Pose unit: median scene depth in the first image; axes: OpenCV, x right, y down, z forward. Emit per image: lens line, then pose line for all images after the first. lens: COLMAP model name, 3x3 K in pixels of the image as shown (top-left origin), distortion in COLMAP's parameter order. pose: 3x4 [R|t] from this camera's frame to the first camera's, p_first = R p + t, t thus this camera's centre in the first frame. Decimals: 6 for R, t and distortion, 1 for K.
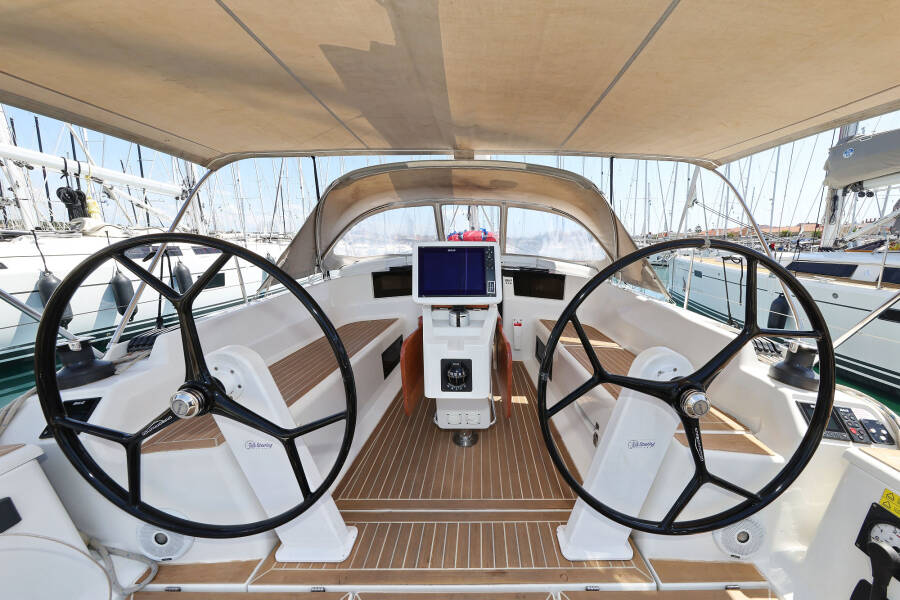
lens RADIAL K [[304.9, 0, 456.4], [0, 304.9, 298.7], [0, 0, 1]] dist [0.008460, 0.000158]
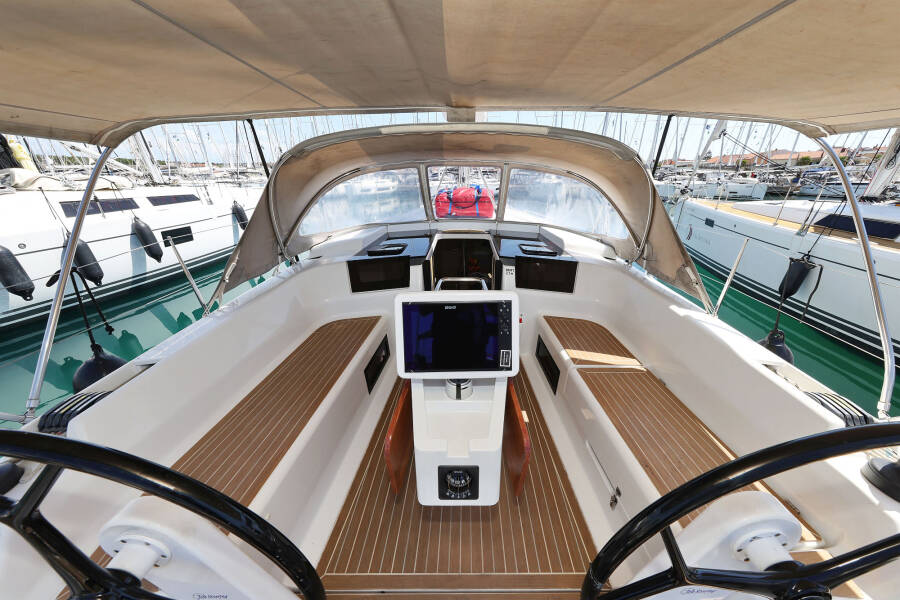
lens RADIAL K [[312.7, 0, 440.0], [0, 312.7, 325.3], [0, 0, 1]] dist [0.006345, -0.000154]
pose [[0.999949, -0.005860, -0.008240, -0.017186], [0.007698, 0.969591, 0.244608, -0.149970], [0.006556, -0.244659, 0.969587, 0.150501]]
